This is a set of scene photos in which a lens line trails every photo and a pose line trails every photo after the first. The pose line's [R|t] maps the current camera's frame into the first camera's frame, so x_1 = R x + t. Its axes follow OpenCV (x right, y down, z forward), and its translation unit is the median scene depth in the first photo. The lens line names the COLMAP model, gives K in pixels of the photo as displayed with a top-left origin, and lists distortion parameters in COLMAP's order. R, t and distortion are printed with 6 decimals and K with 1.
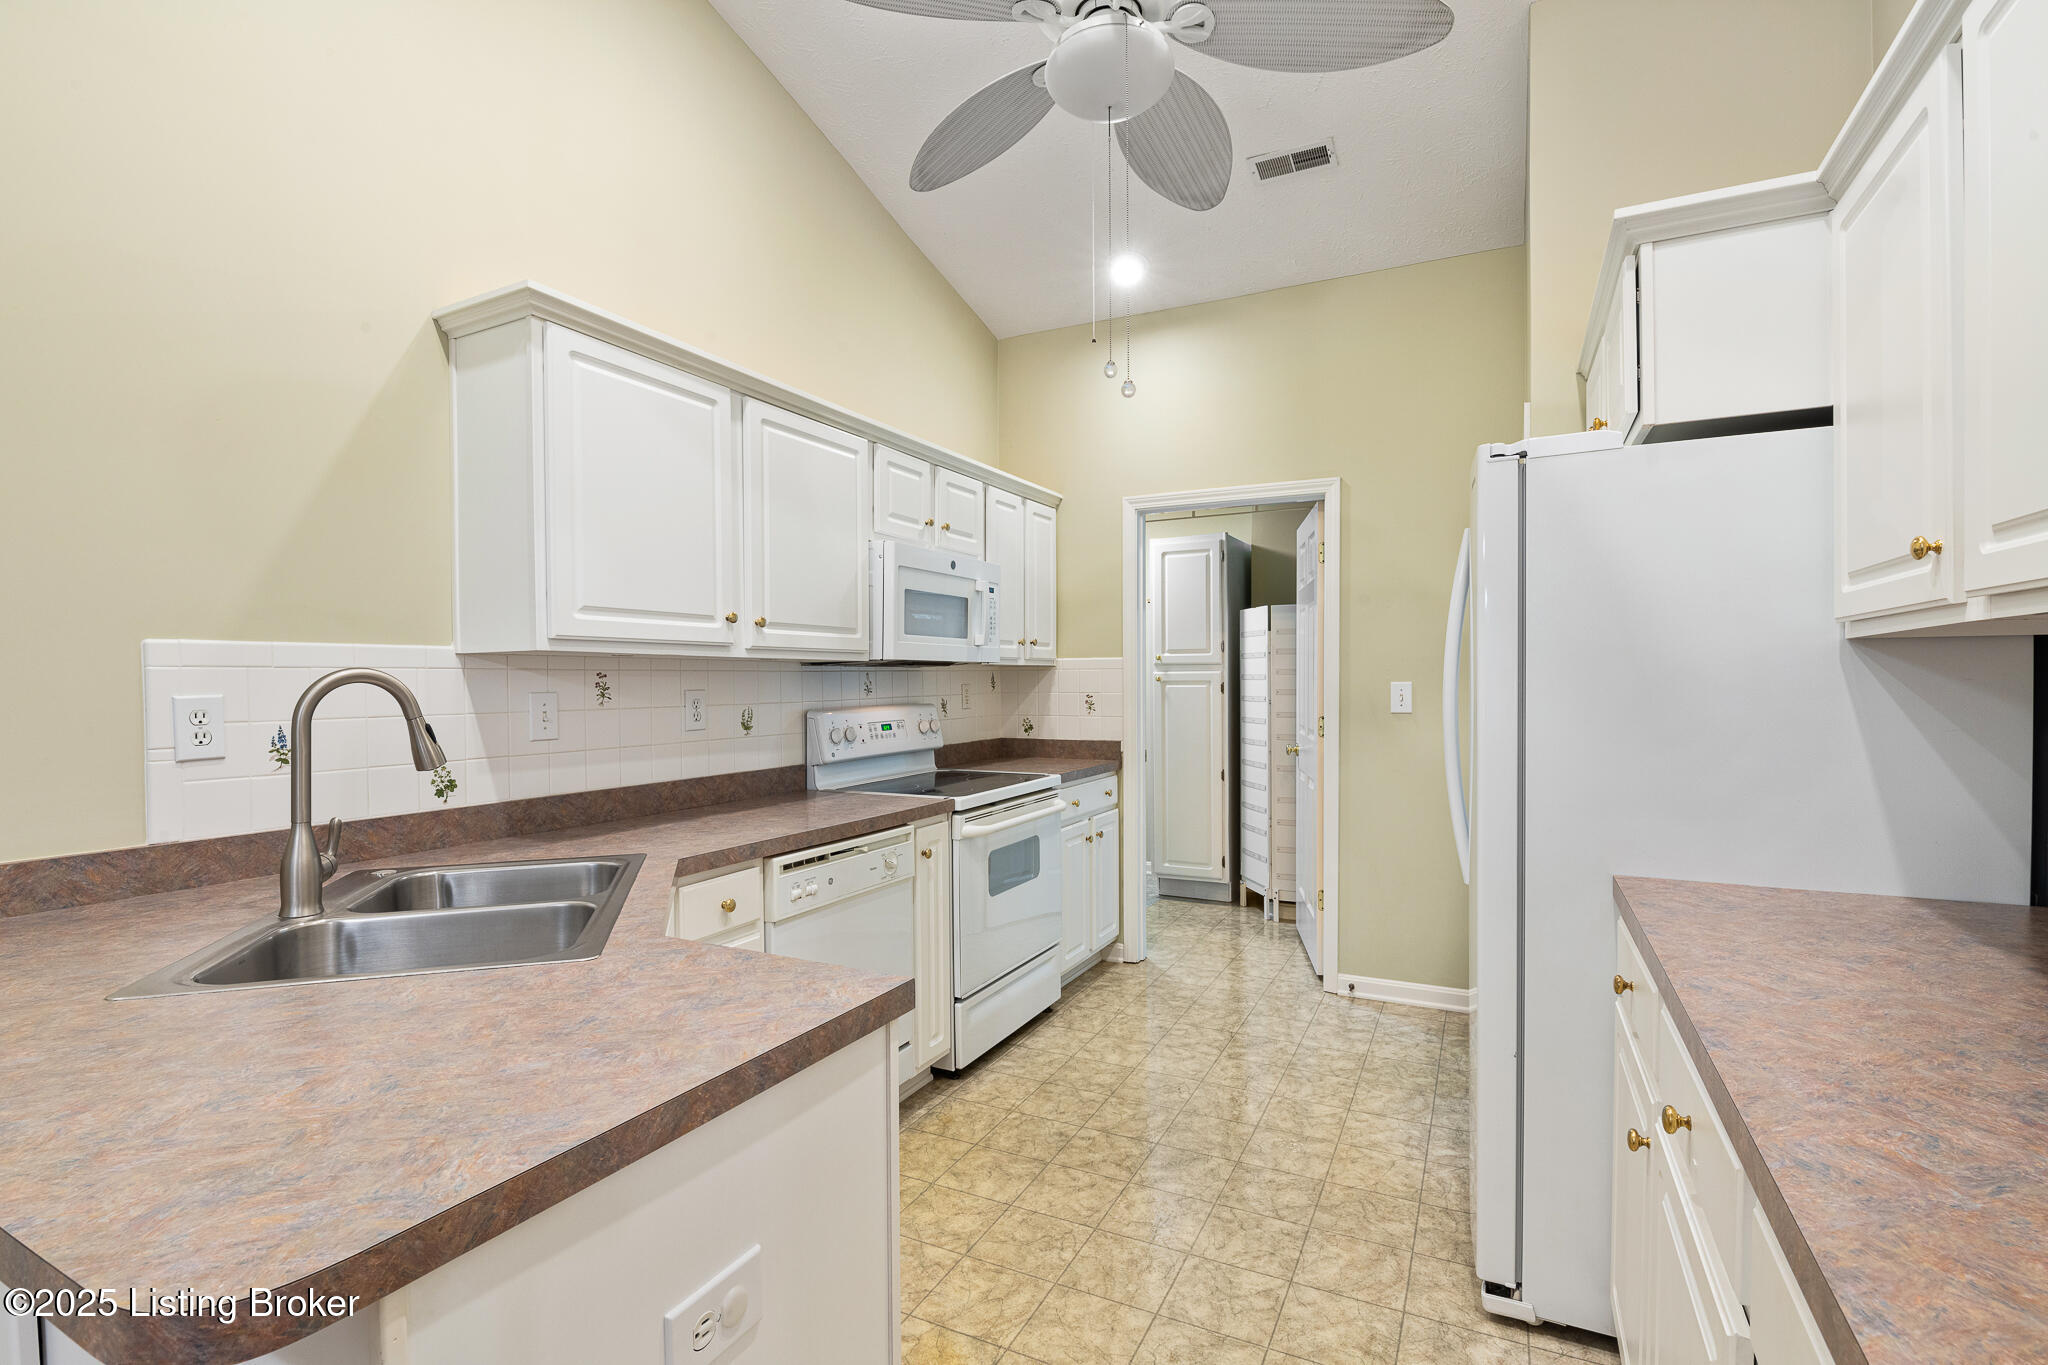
lens RADIAL K [[941.9, 0, 1015.3], [0, 941.9, 692.4], [0, 0, 1]] dist [0.000124, -0.000167]
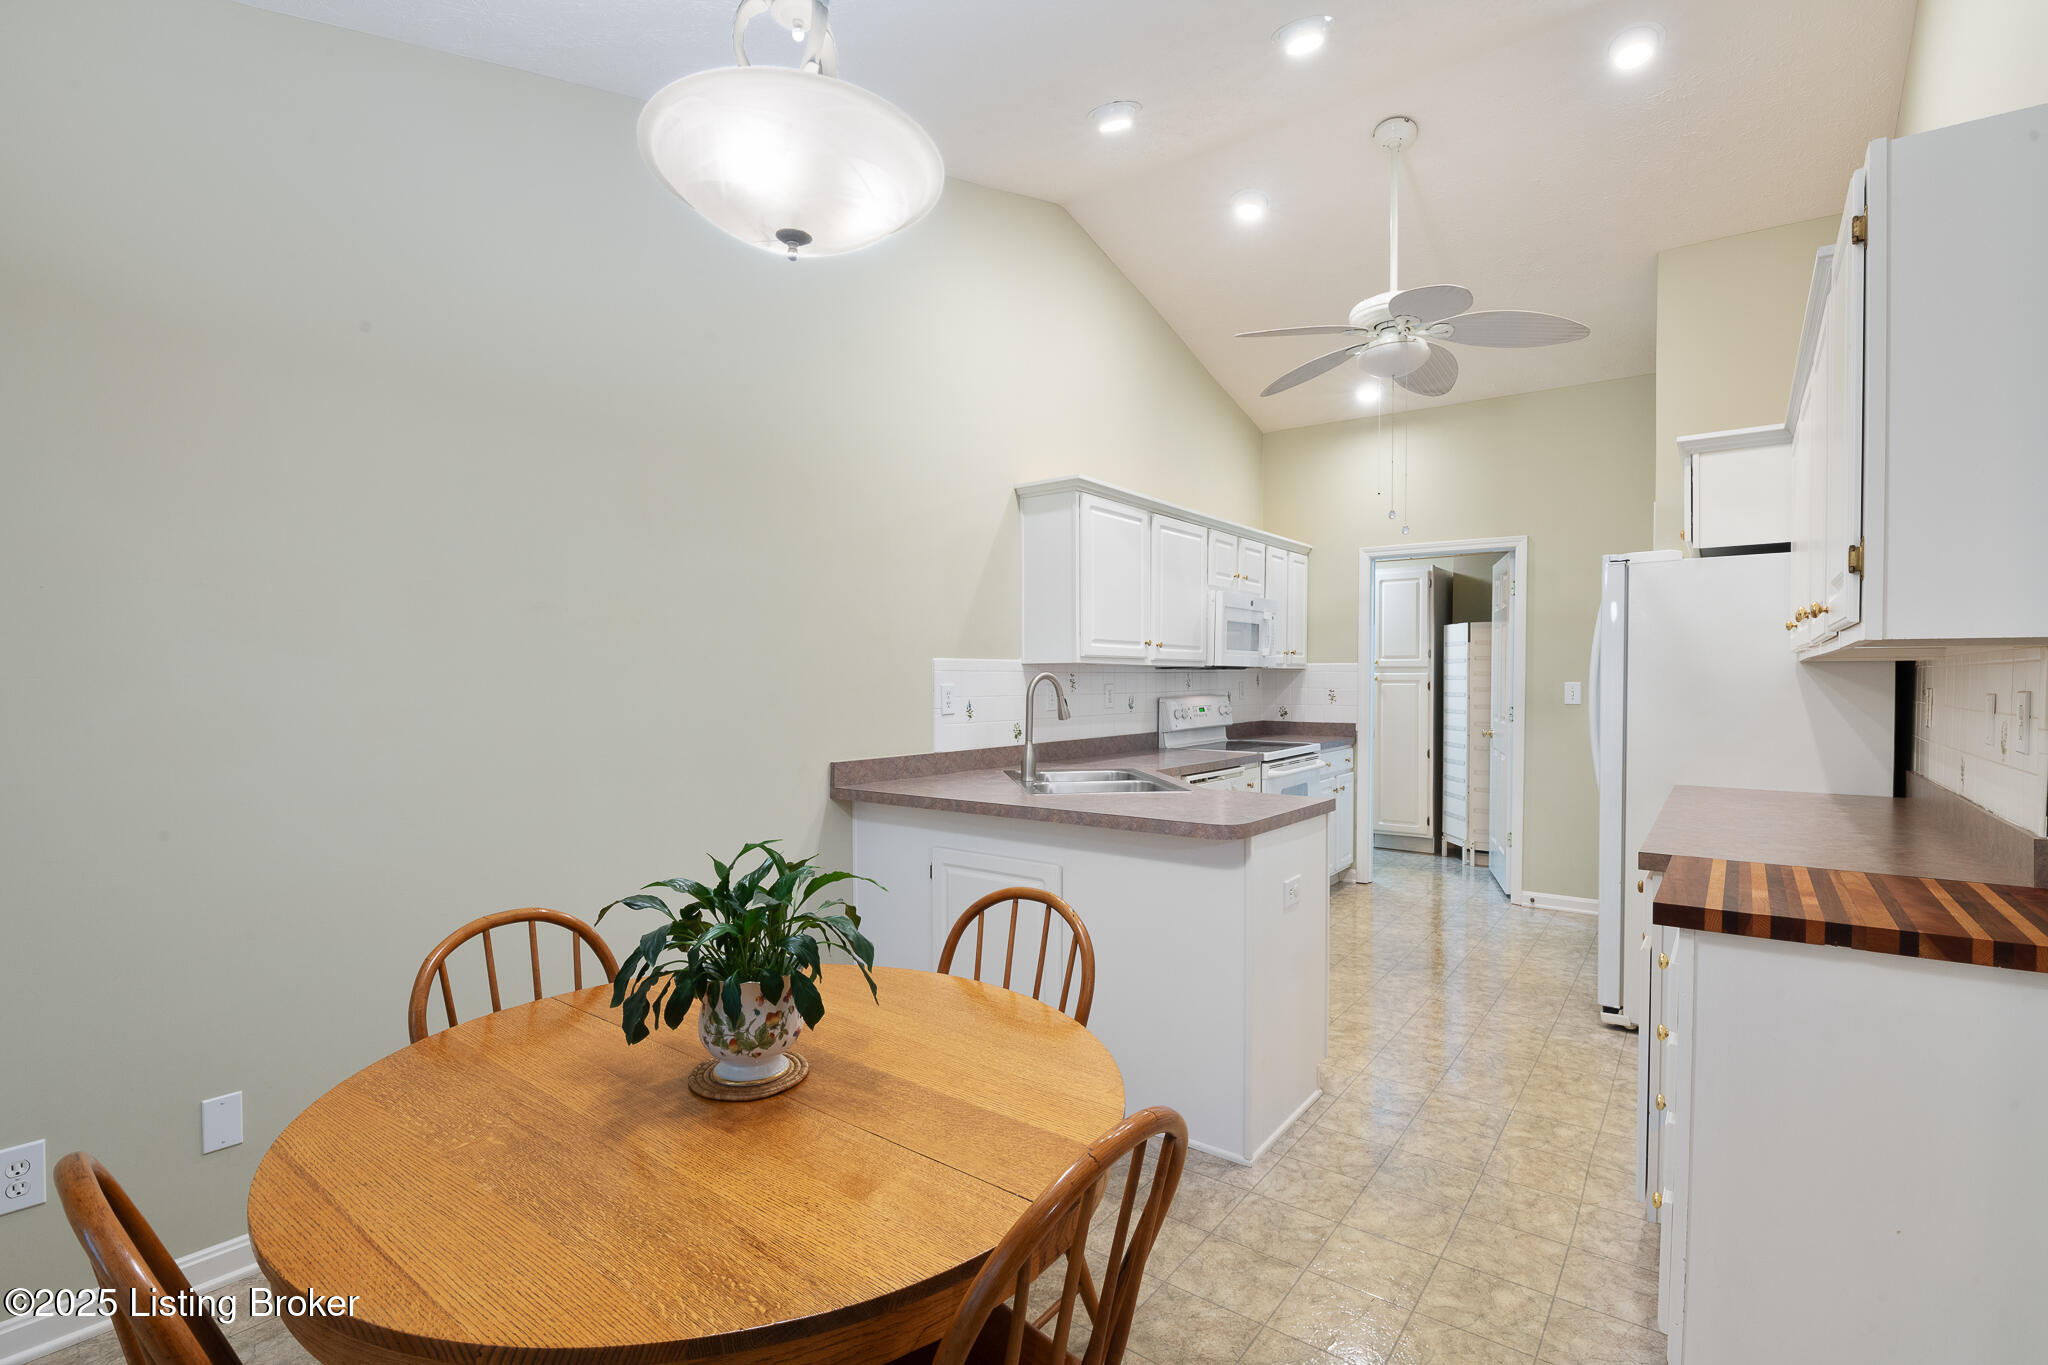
lens RADIAL K [[941.9, 0, 1015.3], [0, 941.9, 692.4], [0, 0, 1]] dist [0.000124, -0.000167]
pose [[0.985301, 0.009117, -0.170585, -0.160342], [-0.008564, 0.999955, 0.003977, 0.005352], [0.170613, -0.002458, 0.985335, -0.498093]]
